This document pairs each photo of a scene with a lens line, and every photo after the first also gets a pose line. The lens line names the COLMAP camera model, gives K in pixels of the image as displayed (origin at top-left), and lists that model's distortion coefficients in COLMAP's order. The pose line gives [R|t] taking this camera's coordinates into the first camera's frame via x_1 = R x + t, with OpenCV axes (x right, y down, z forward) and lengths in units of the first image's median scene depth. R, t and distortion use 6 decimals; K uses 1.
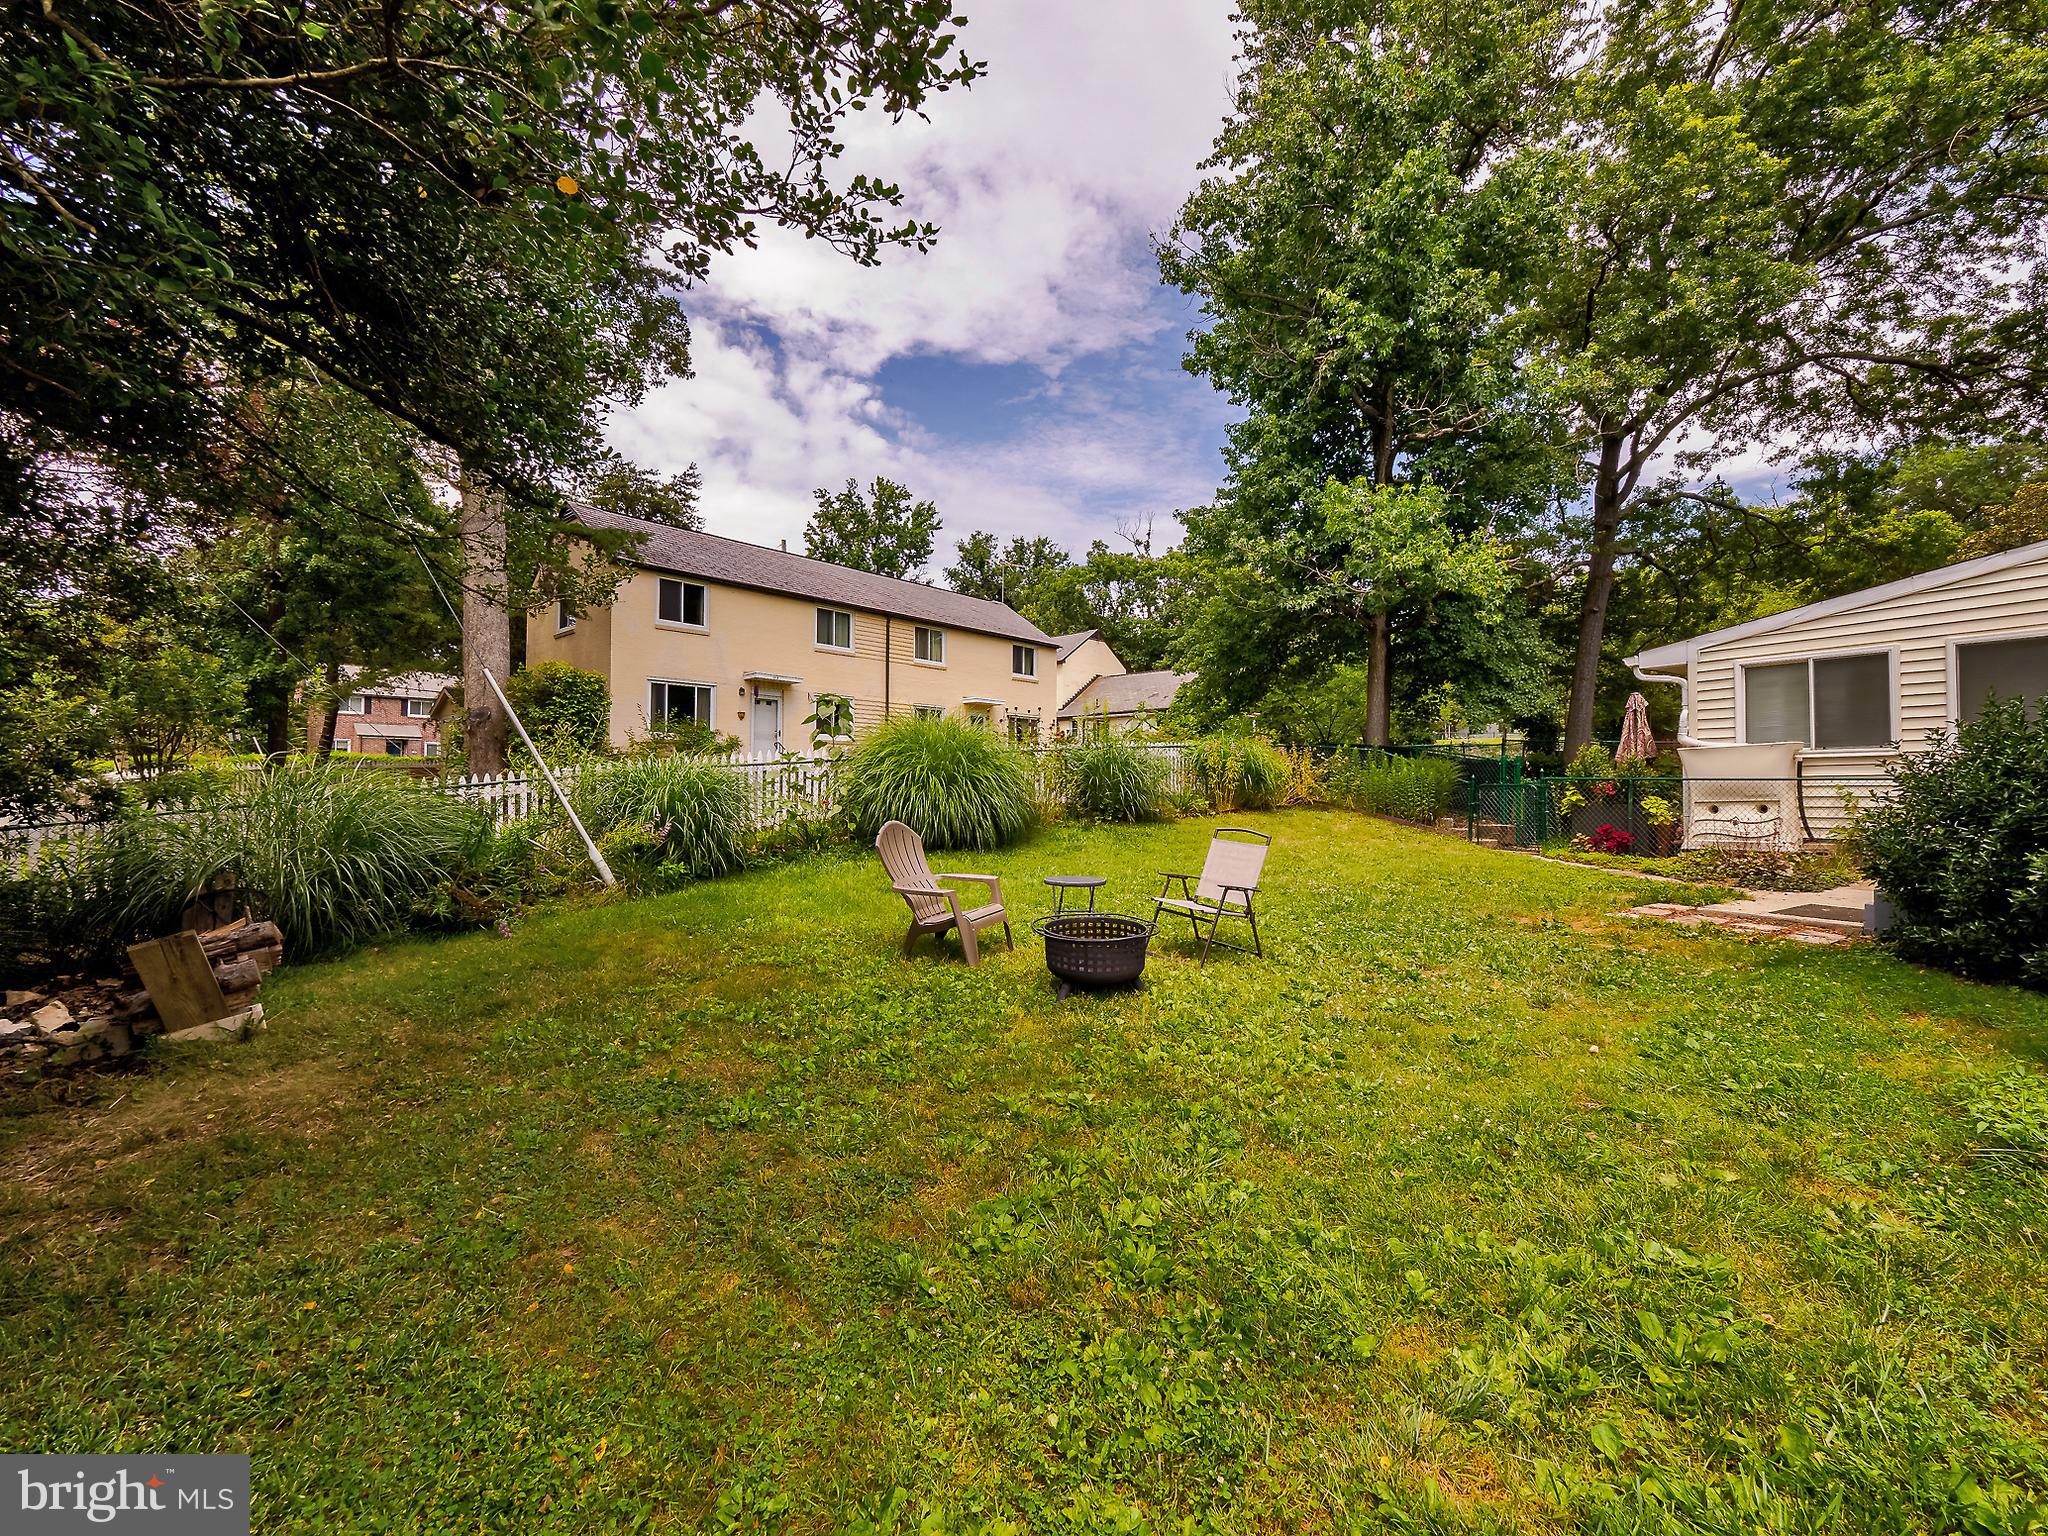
lens RADIAL K [[871.3, 0, 1020.1], [0, 871.3, 766.5], [0, 0, 1]] dist [-0.009378, -0.001116]
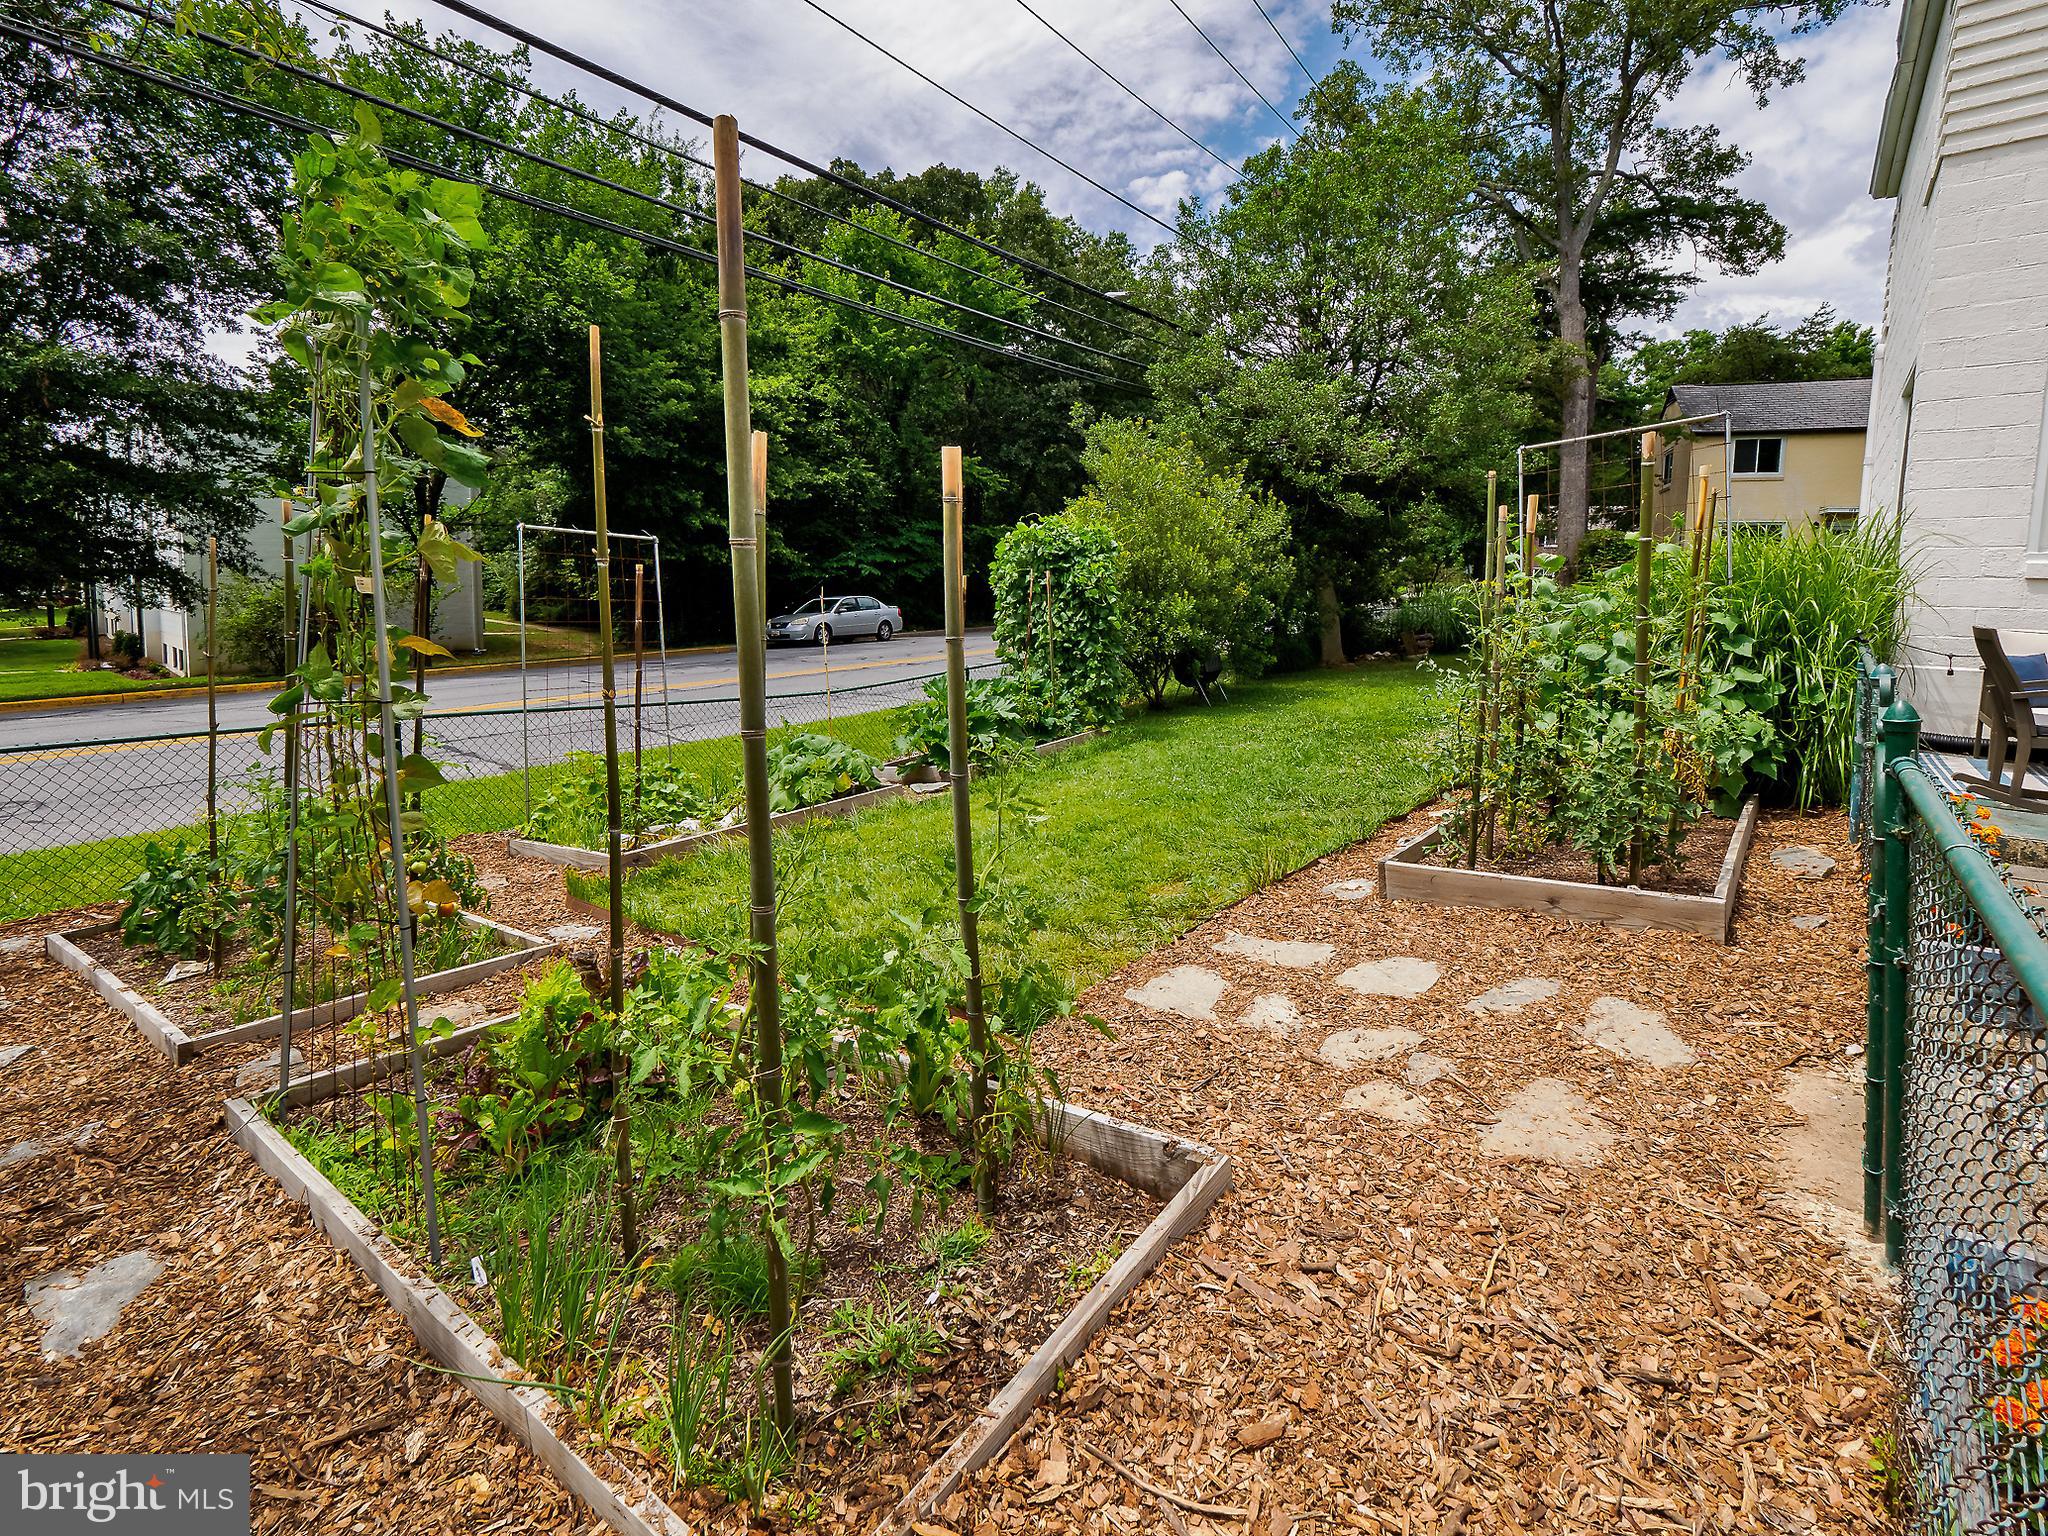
lens RADIAL K [[942.6, 0, 1062.5], [0, 942.6, 667.8], [0, 0, 1]] dist [-0.009371, -0.000621]
pose [[0.385973, 0.076640, -0.919321, 0.446655], [0.000016, 0.996543, 0.083084, 0.000177], [0.922510, -0.032083, 0.384638, -0.402642]]
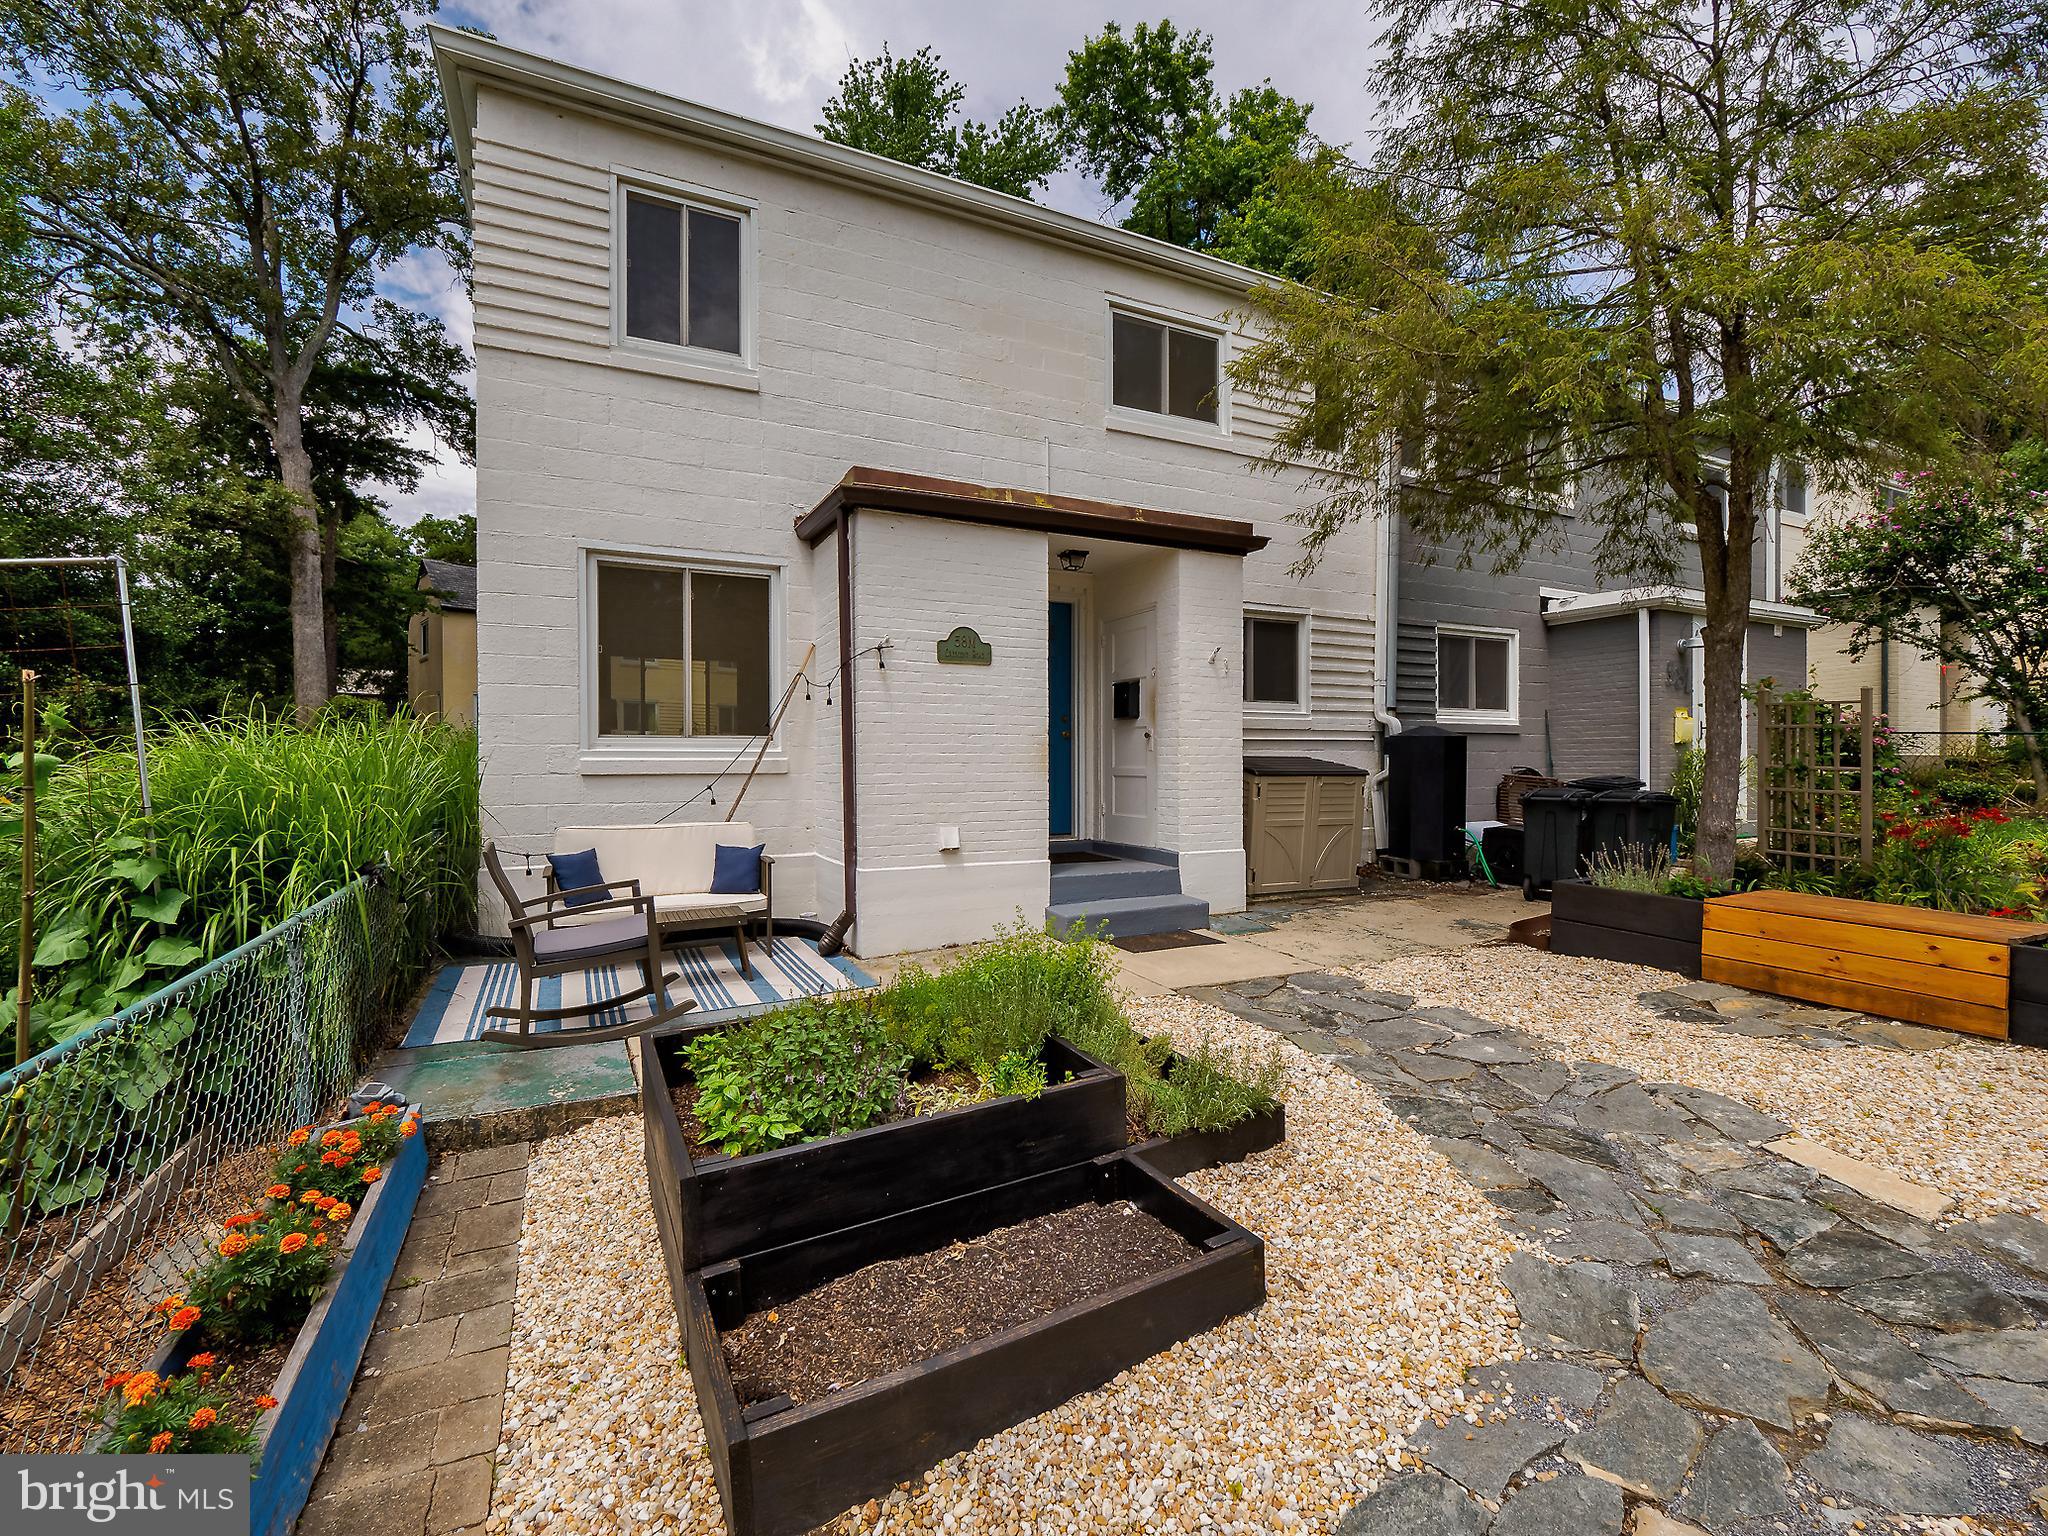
lens RADIAL K [[871.3, 0, 988.1], [0, 871.3, 782.8], [0, 0, 1]] dist [-0.009378, -0.001116]
pose [[0.996826, -0.005413, -0.079430, 0.445542], [0.009090, 0.998900, 0.046007, -0.011423], [0.079094, -0.046583, 0.995778, -0.294727]]
